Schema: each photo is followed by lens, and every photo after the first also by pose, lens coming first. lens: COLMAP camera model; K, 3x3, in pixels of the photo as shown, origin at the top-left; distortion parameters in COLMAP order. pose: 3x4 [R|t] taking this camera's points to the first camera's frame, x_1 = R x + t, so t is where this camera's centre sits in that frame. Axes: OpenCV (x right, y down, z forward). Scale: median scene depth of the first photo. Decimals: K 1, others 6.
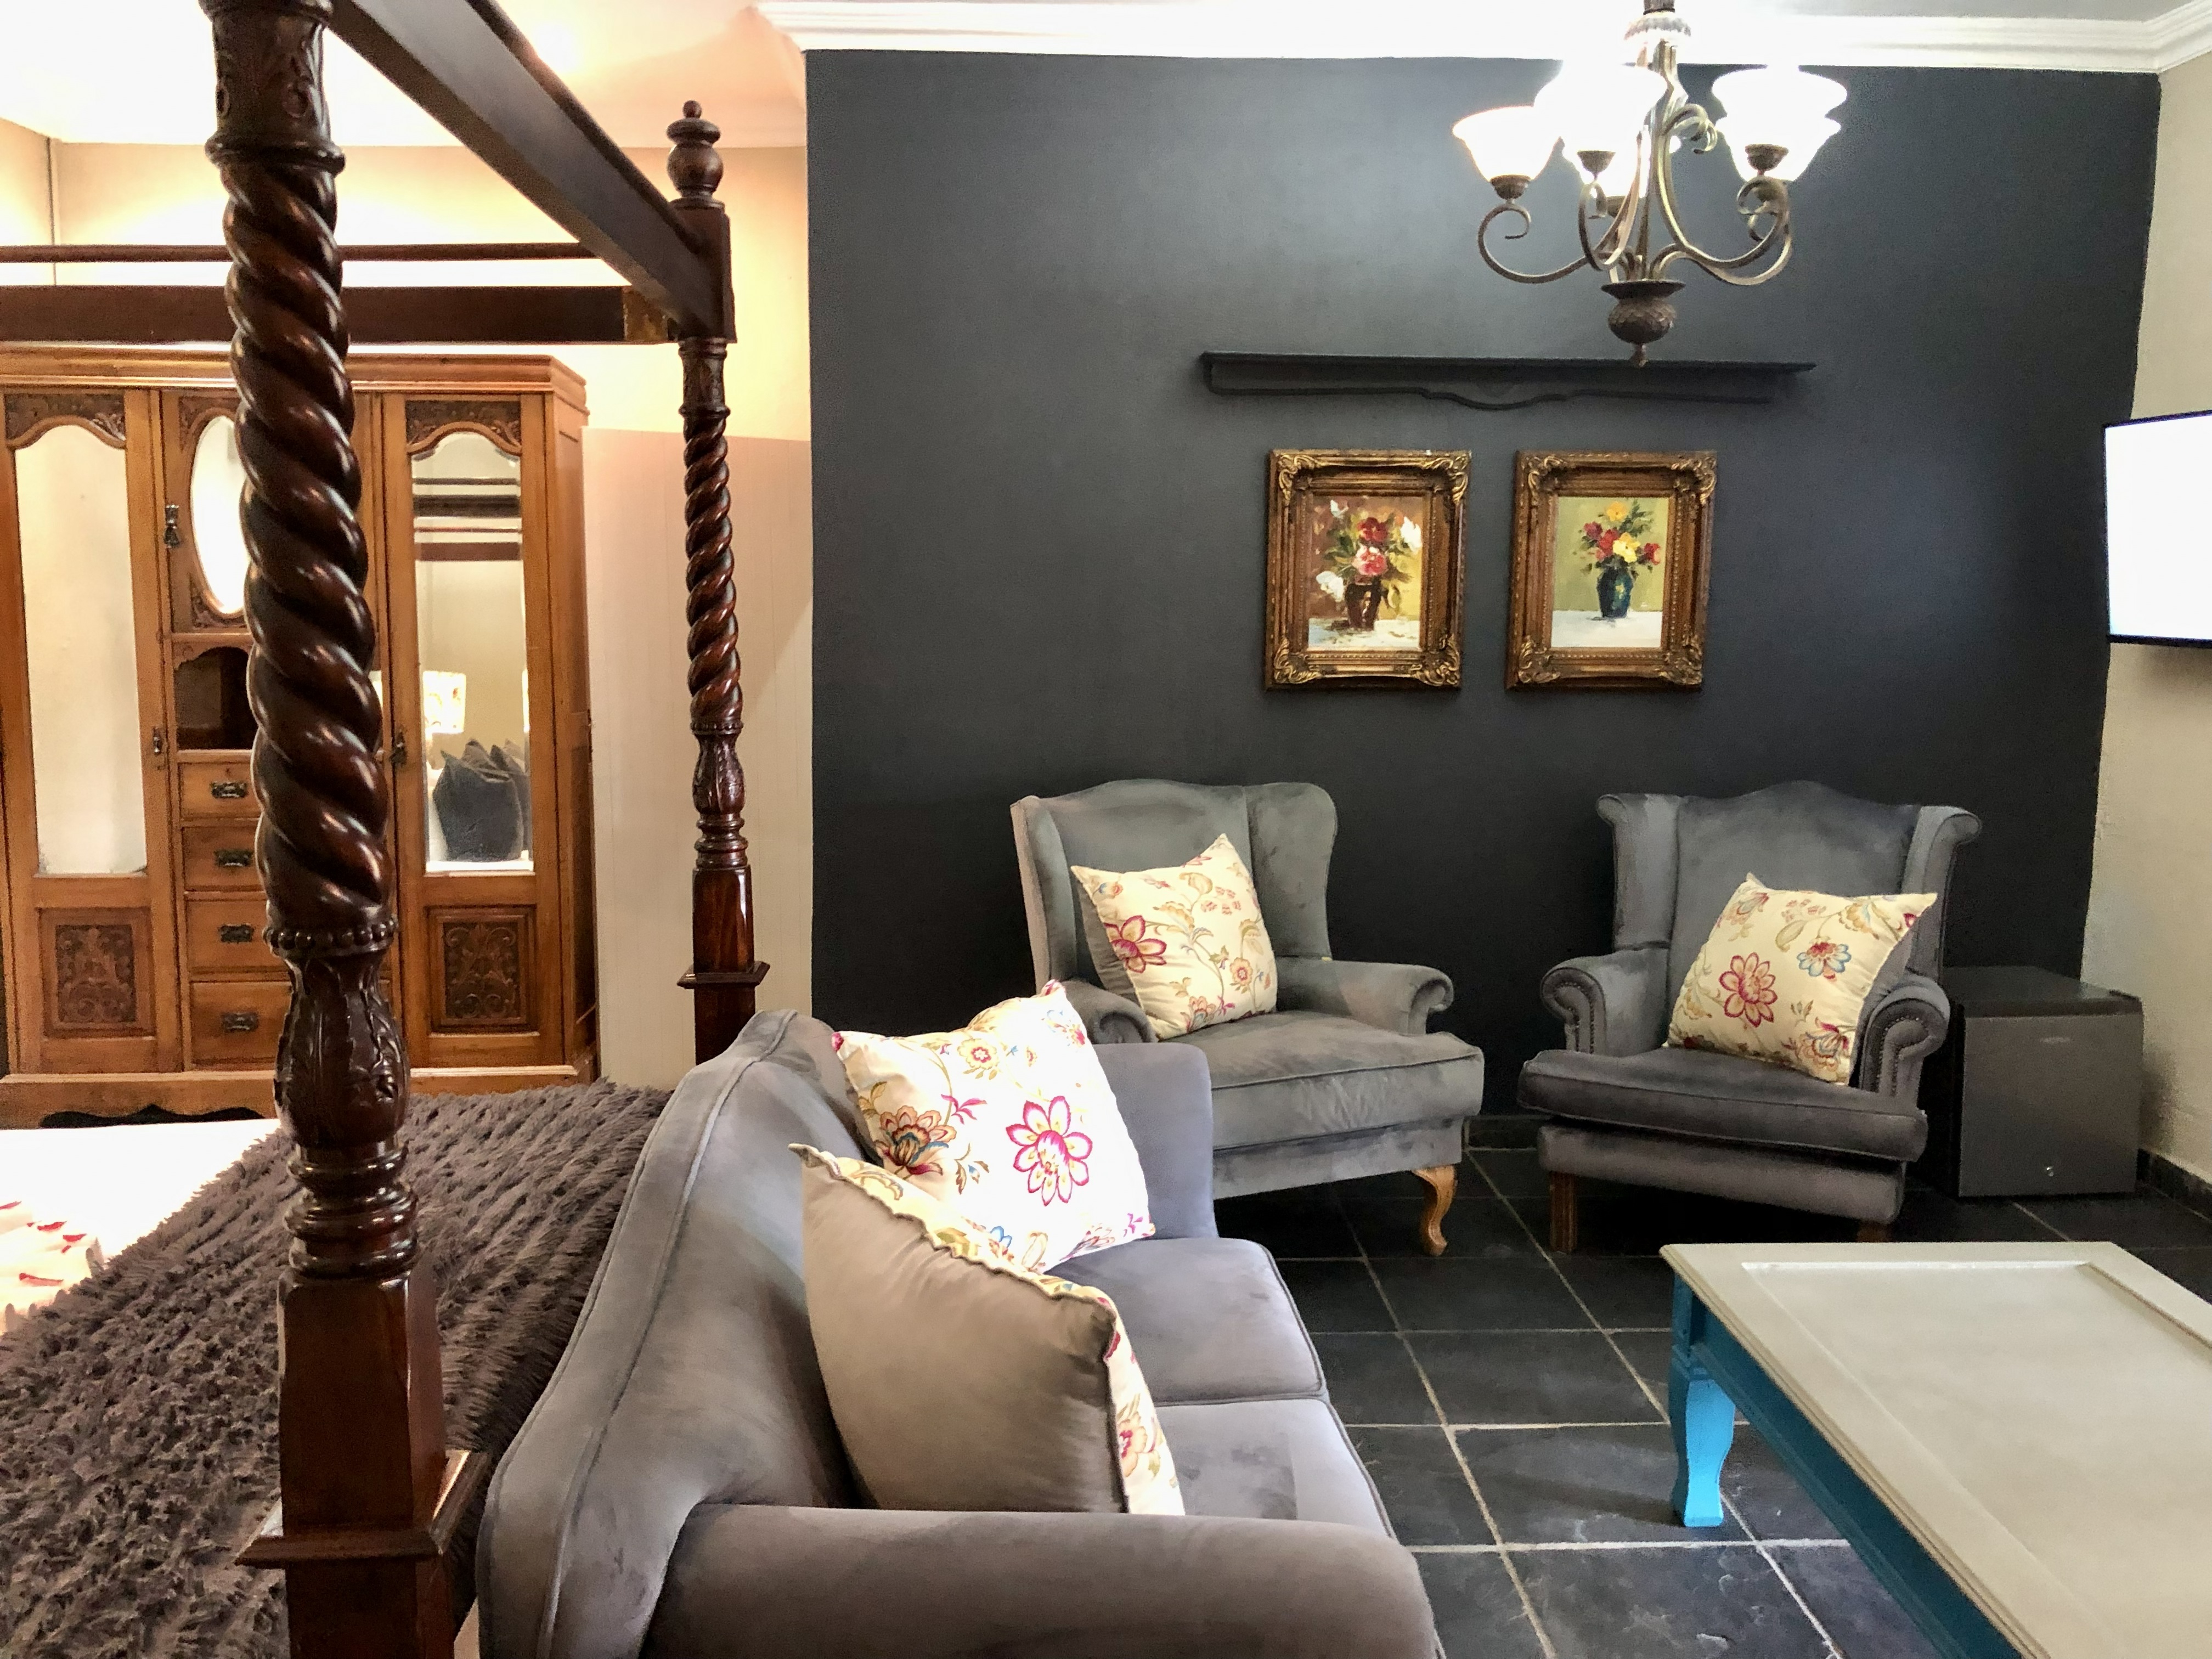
lens RADIAL K [[1811.5, 0, 1082.6], [0, 1811.5, 830.0], [0, 0, 1]] dist [0.038914, -0.048838]
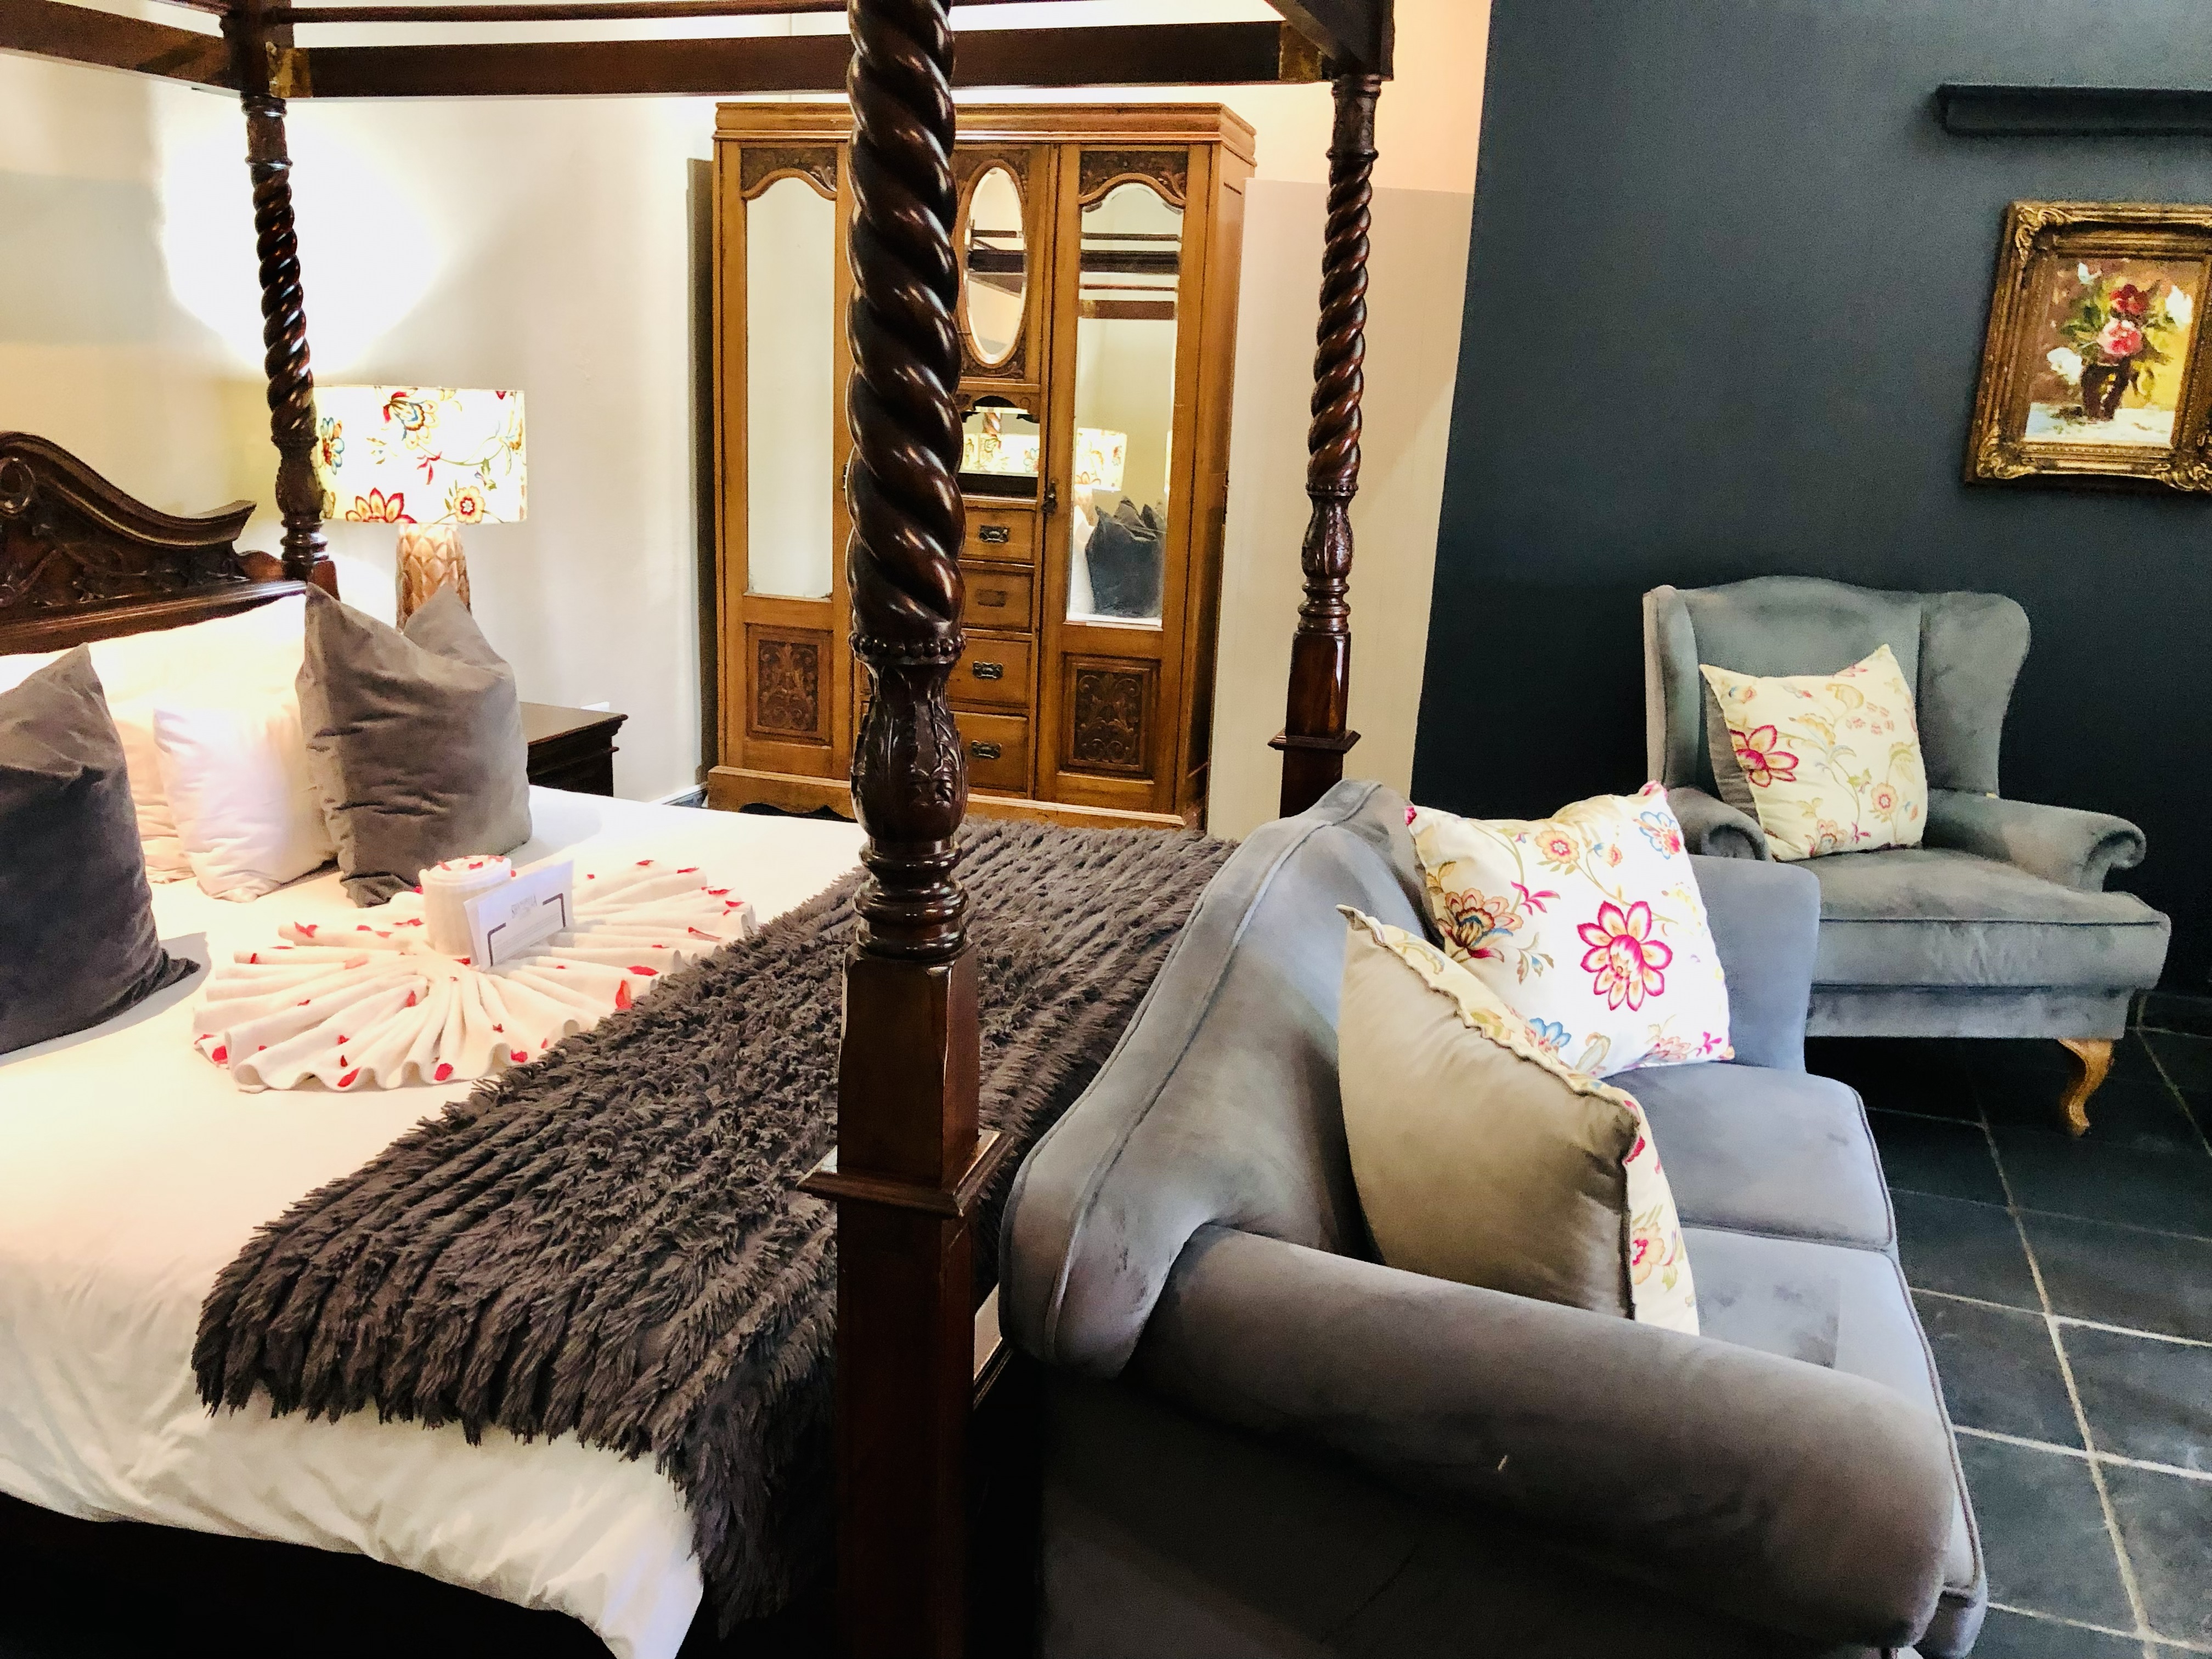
lens RADIAL K [[1811.5, 0, 1074.4], [0, 1811.5, 844.3], [0, 0, 1]] dist [0.038914, -0.048838]
pose [[0.934429, 0.122912, -0.334268, 0.021783], [-0.079412, 0.986838, 0.140872, 0.006300], [0.347183, -0.105090, 0.931891, 0.009960]]
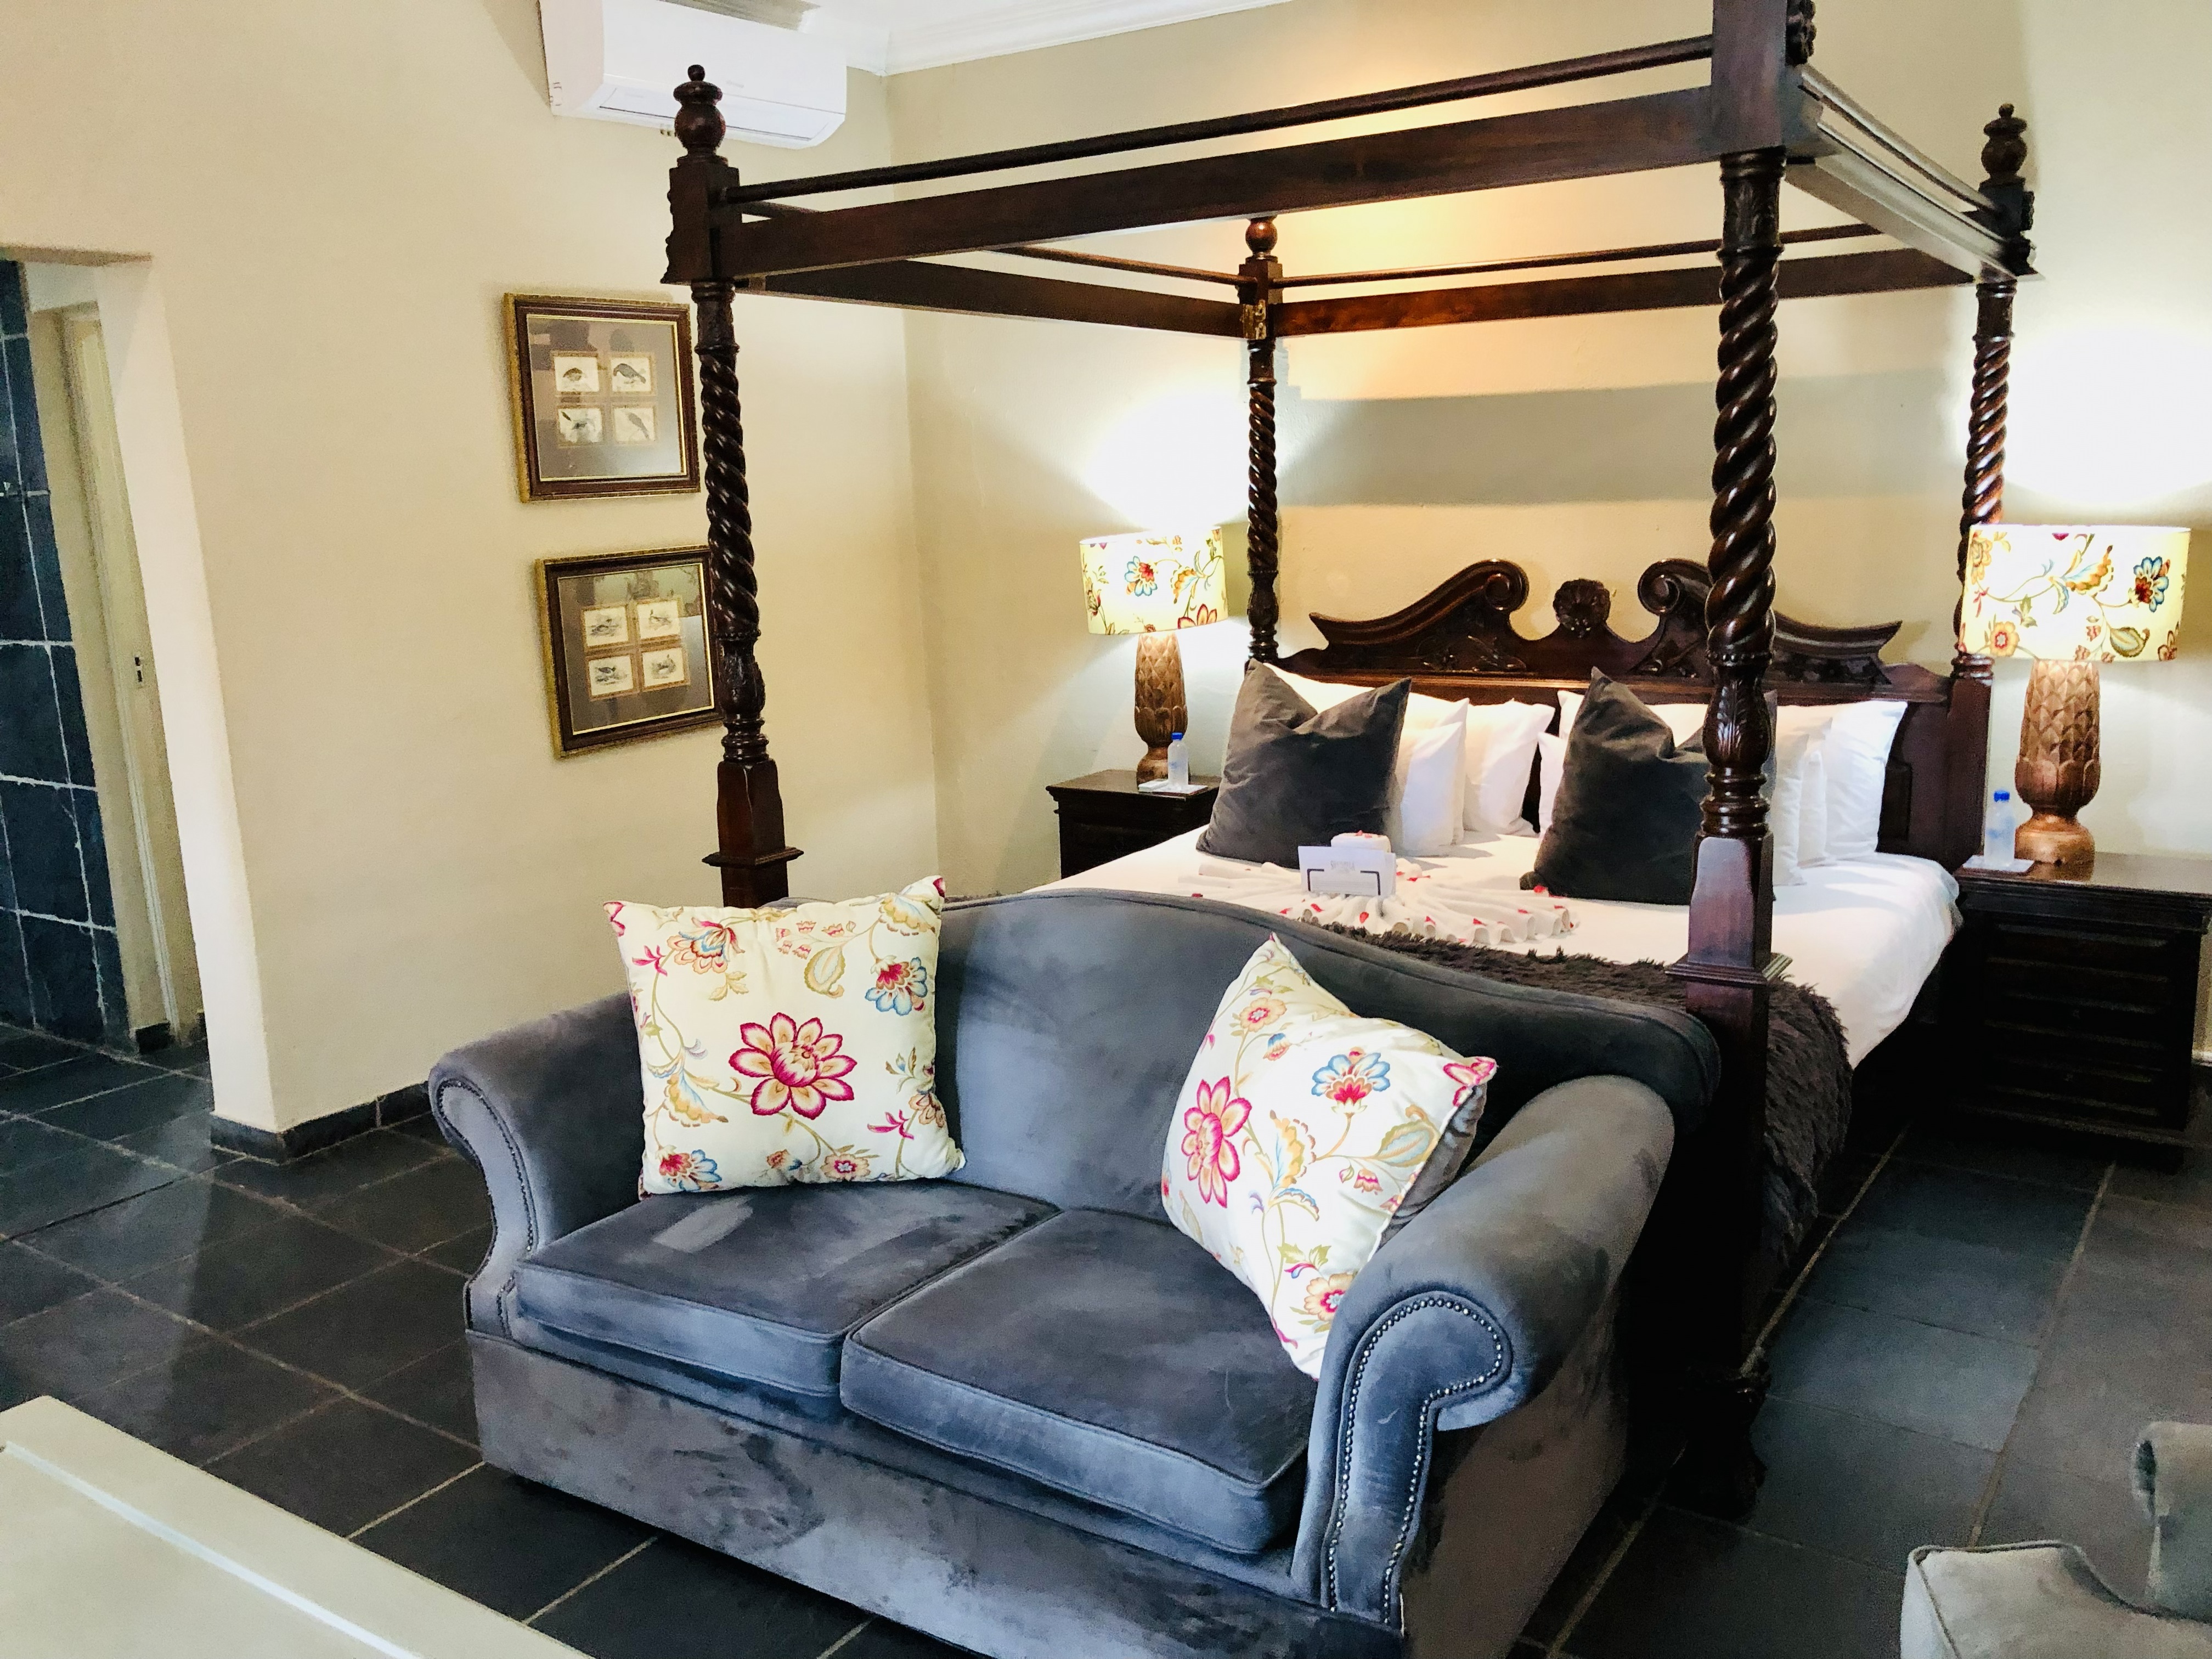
lens RADIAL K [[1811.5, 0, 1059.2], [0, 1811.5, 819.4], [0, 0, 1]] dist [0.038914, -0.048838]
pose [[-0.594931, 0.170738, -0.785433, 0.626750], [-0.069083, 0.962701, 0.261599, -0.181360], [0.800802, 0.209893, -0.560946, 1.244256]]
